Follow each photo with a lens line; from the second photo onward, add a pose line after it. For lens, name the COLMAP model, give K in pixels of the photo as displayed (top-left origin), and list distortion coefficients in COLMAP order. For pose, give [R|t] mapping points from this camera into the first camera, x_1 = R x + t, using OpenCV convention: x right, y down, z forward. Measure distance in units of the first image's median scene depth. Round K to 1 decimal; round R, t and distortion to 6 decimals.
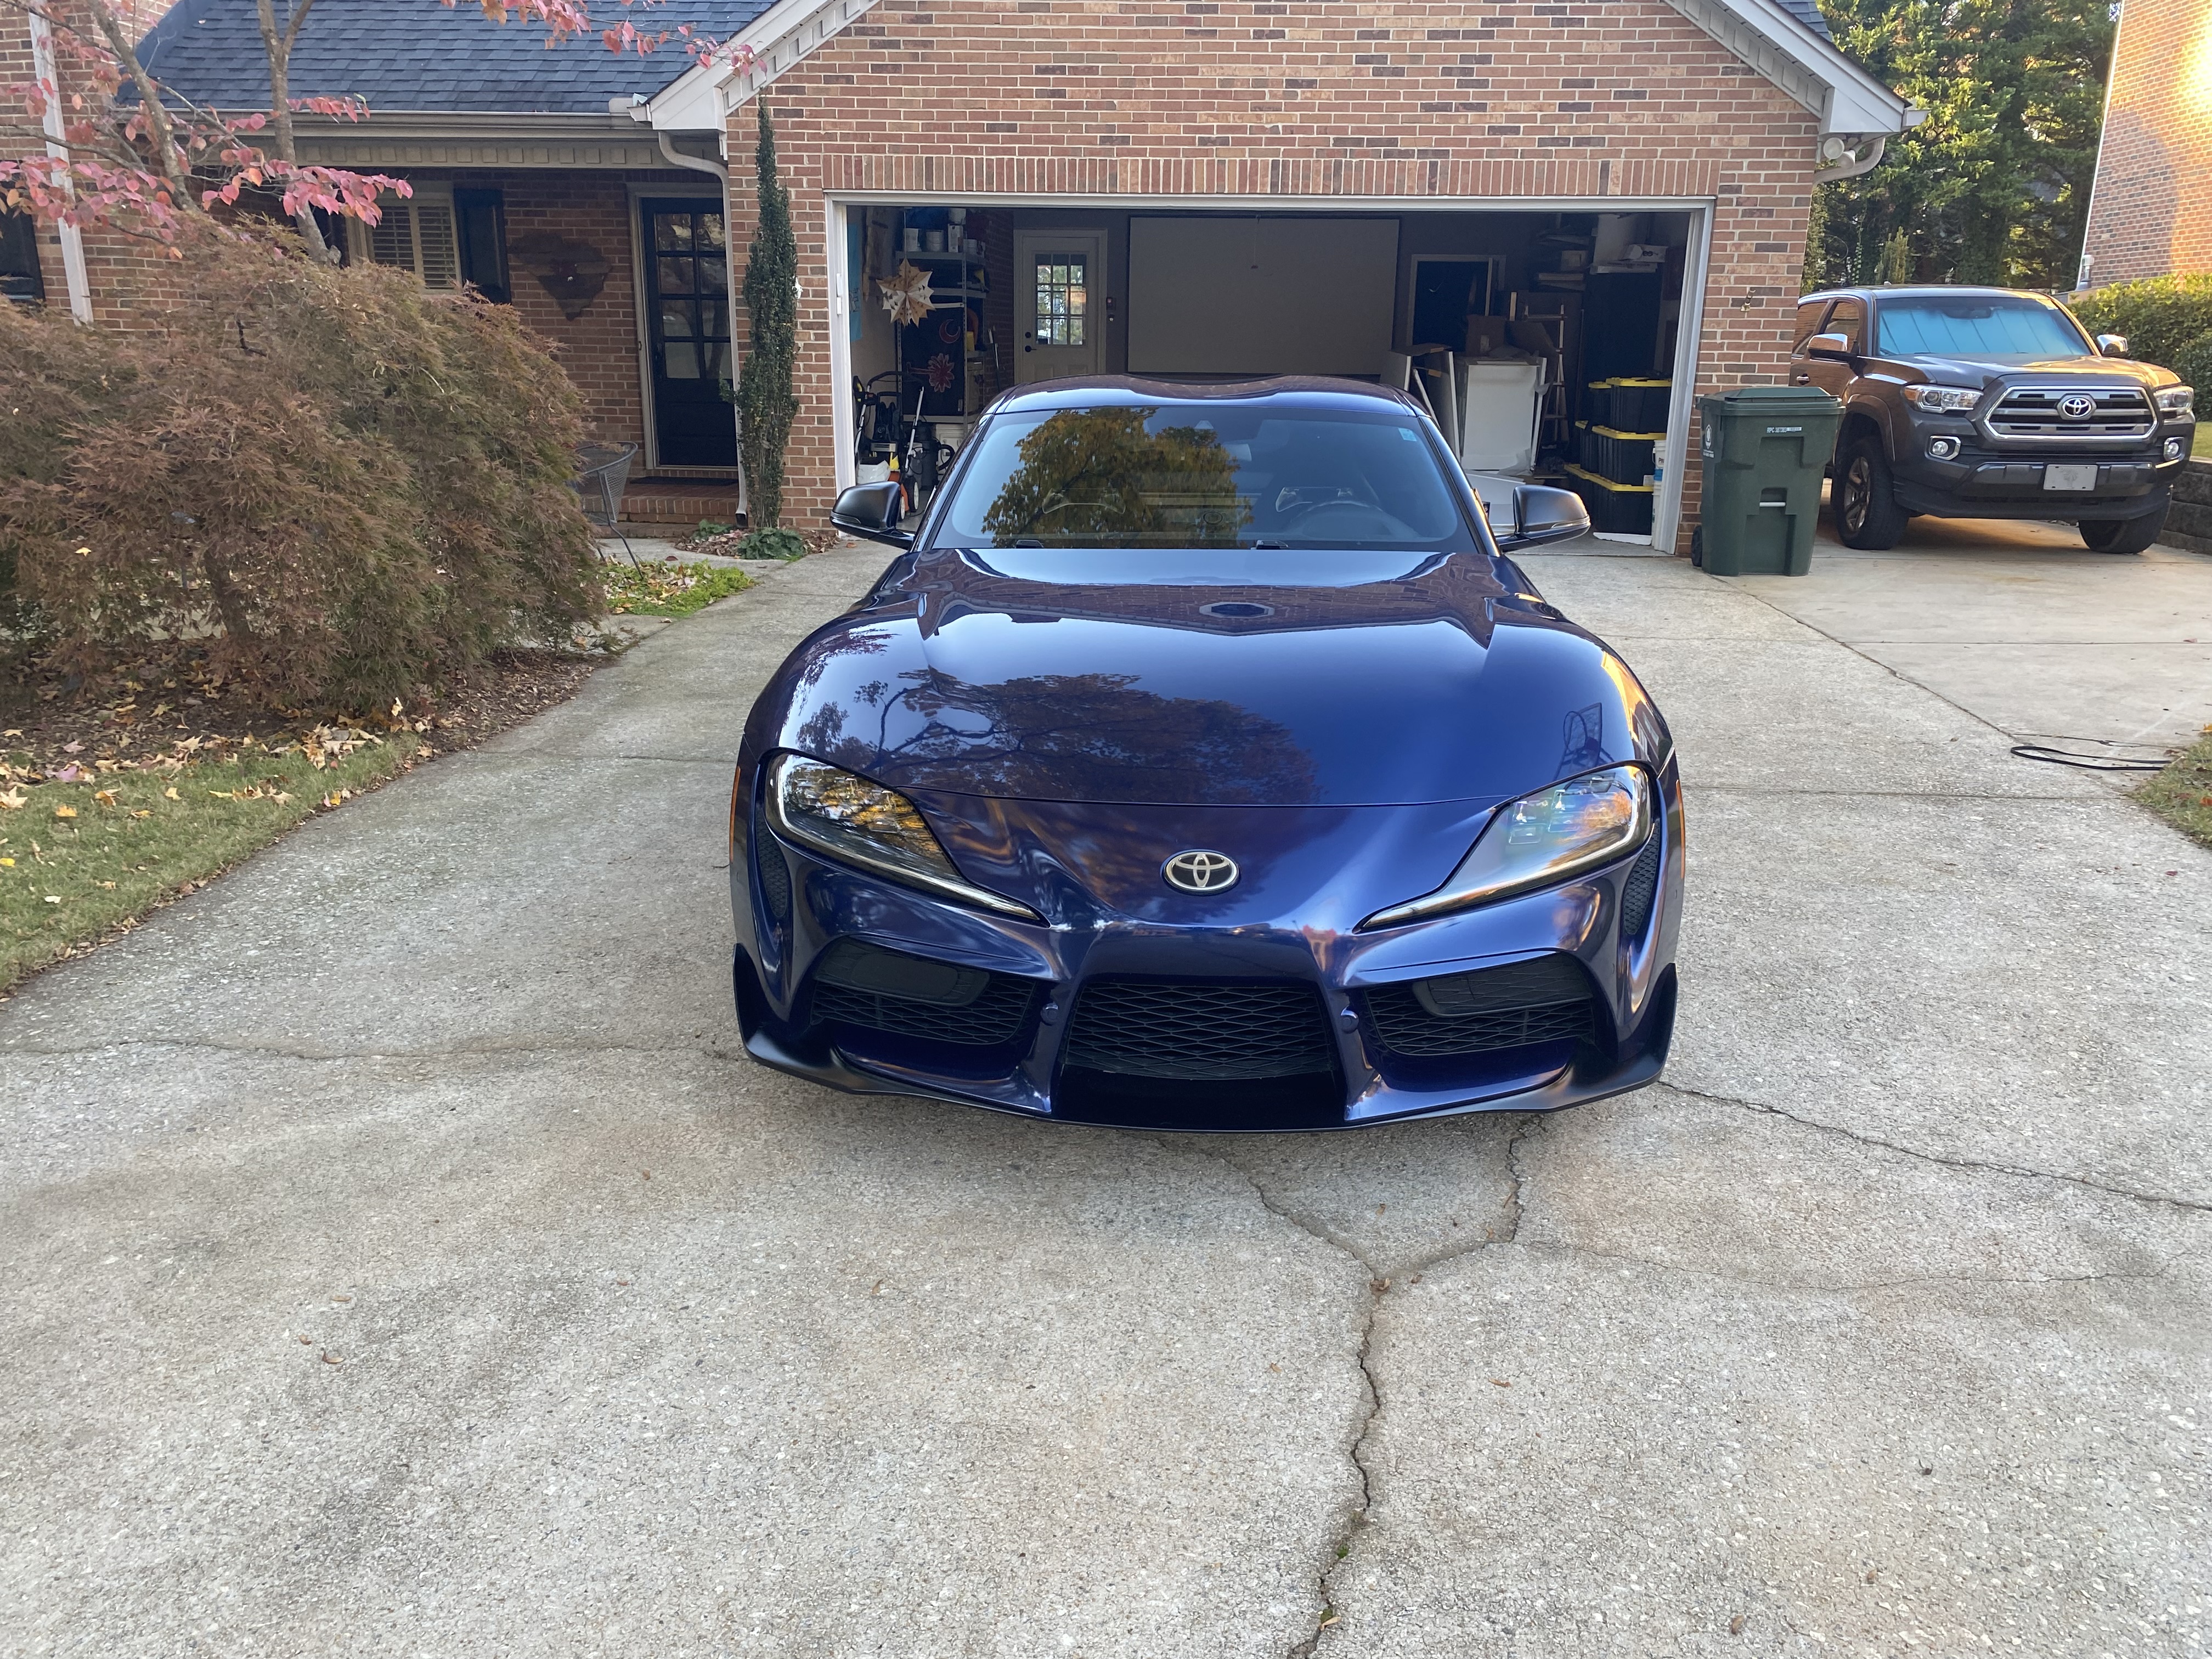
lens RADIAL K [[1680.5, 0, 1111.0], [0, 1680.5, 832.6], [0, 0, 1]] dist [0.011836, -0.014242]
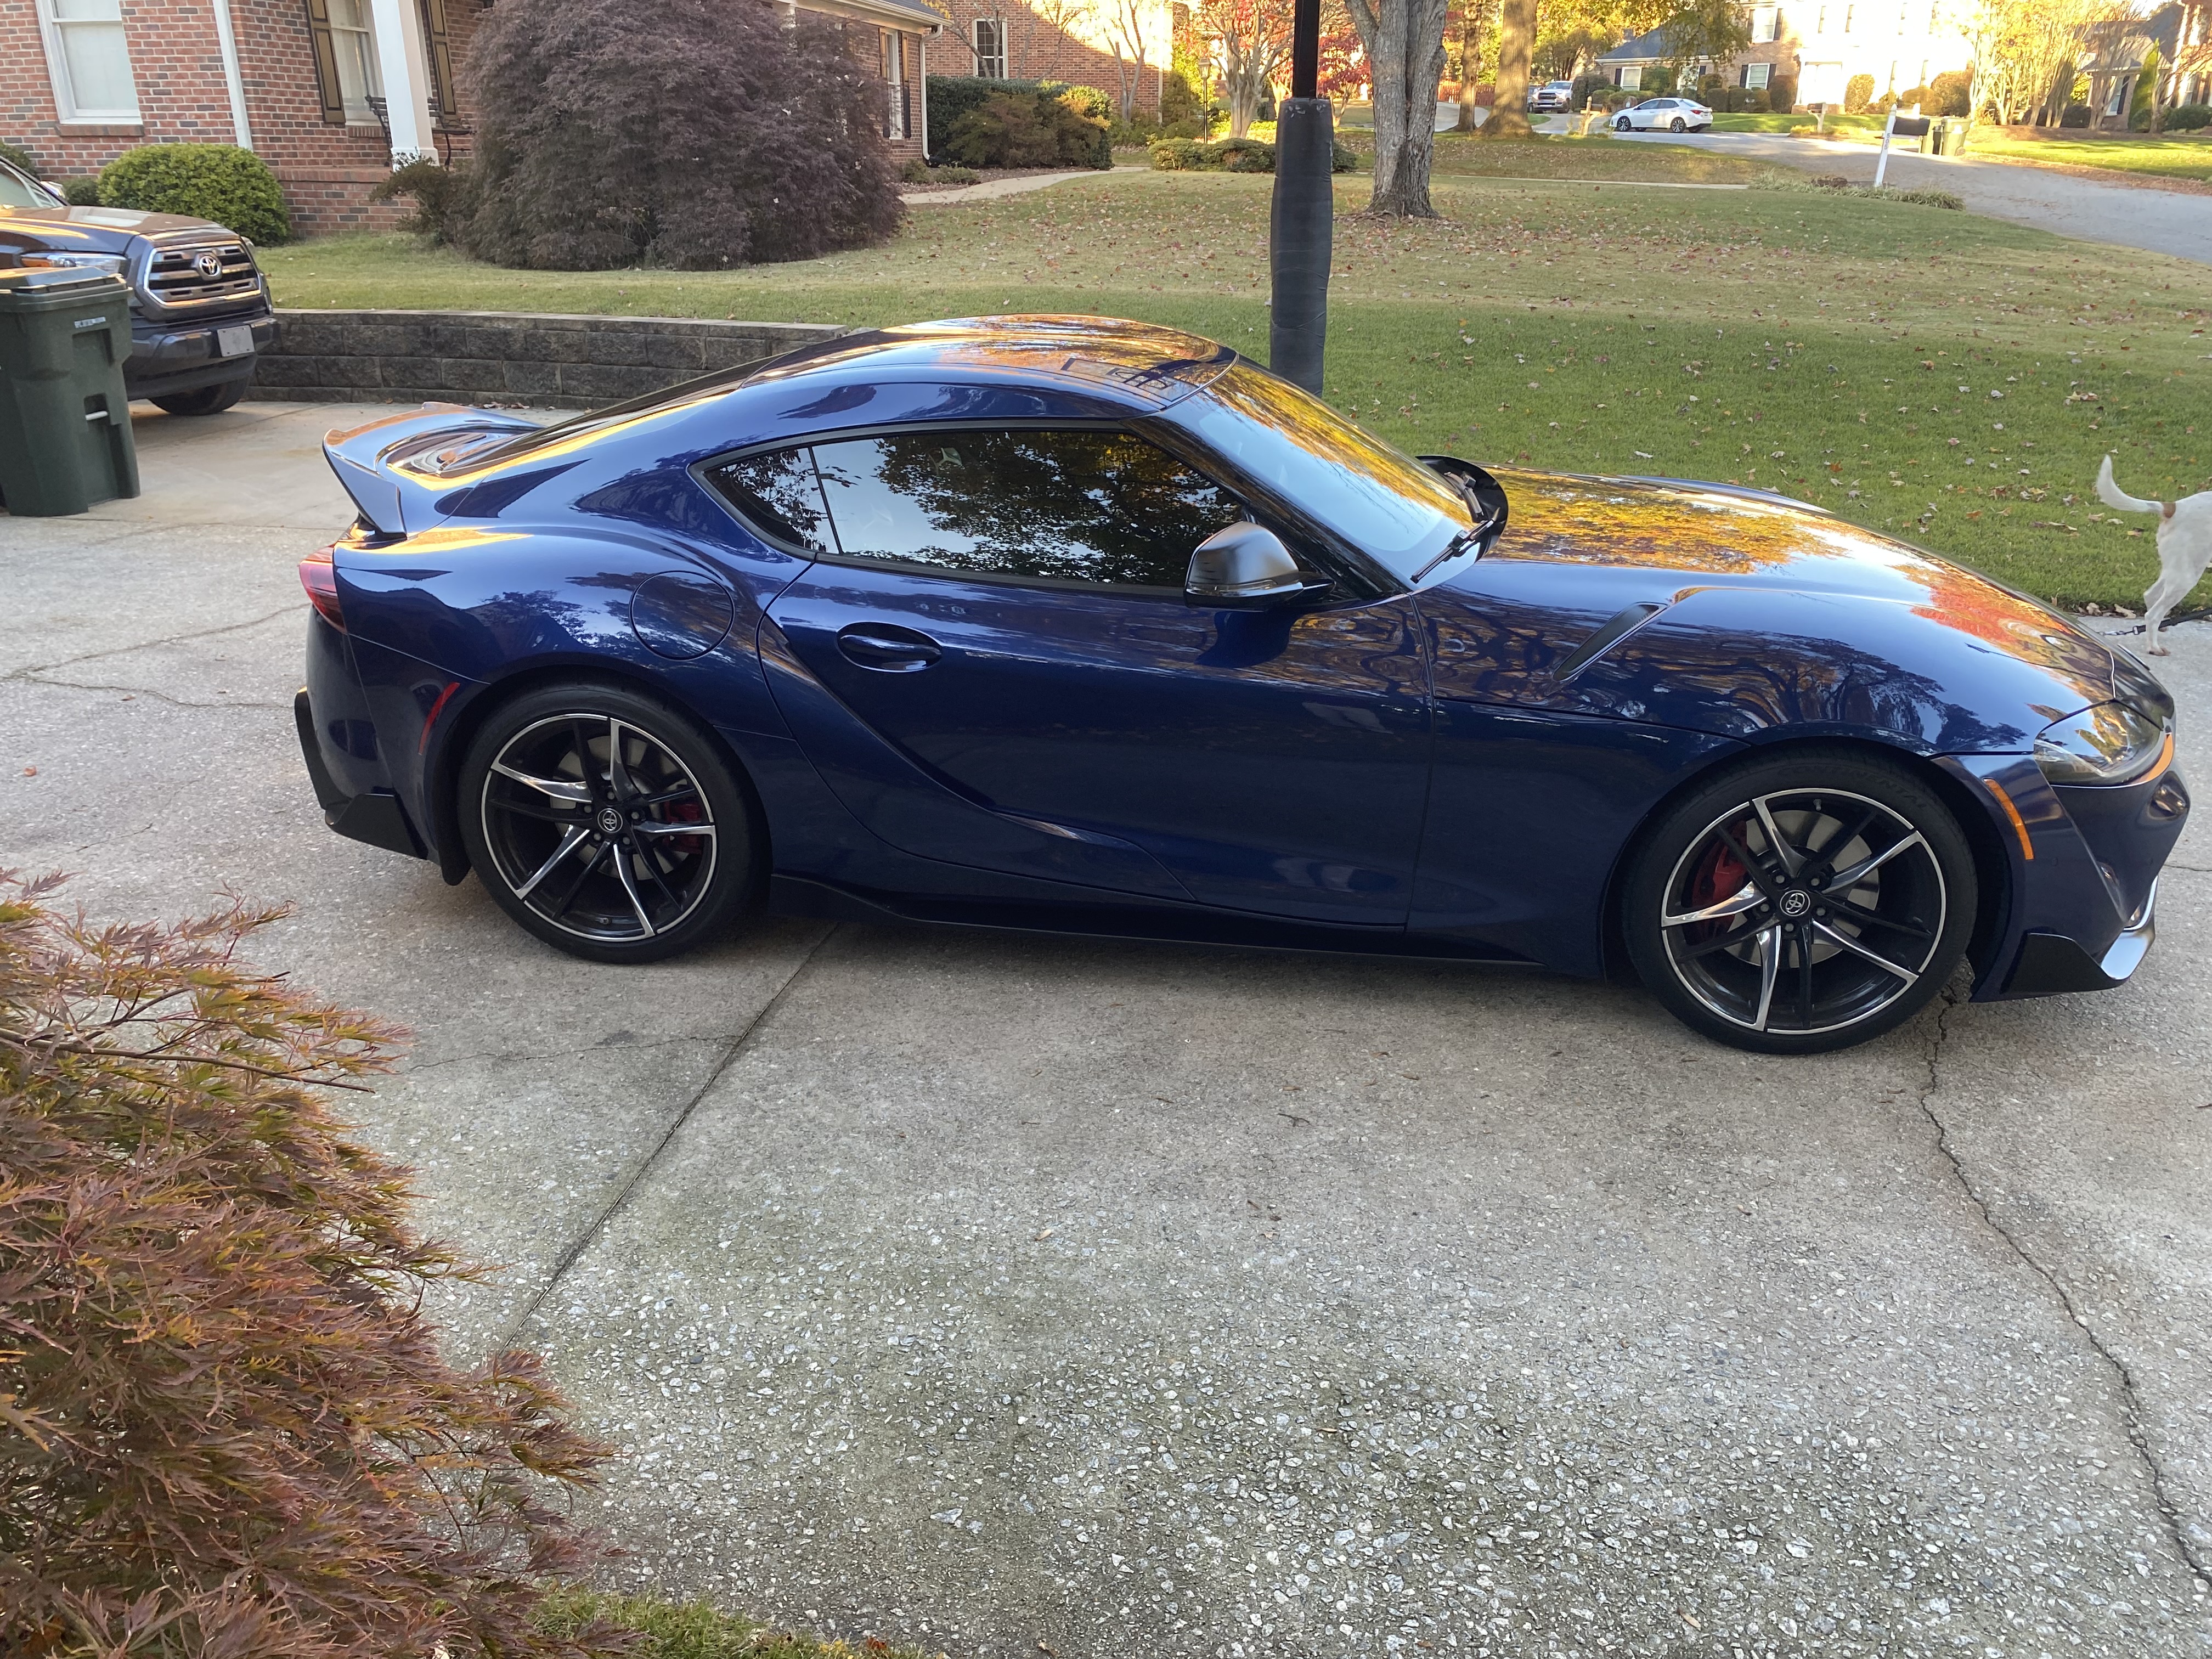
lens RADIAL K [[1680.5, 0, 1101.3], [0, 1680.5, 824.9], [0, 0, 1]] dist [0.011836, -0.014242]
pose [[0.104162, -0.383121, 0.917806, -0.879159], [0.284698, 0.895695, 0.341580, -0.367626], [-0.952942, 0.225717, 0.202371, 0.972071]]
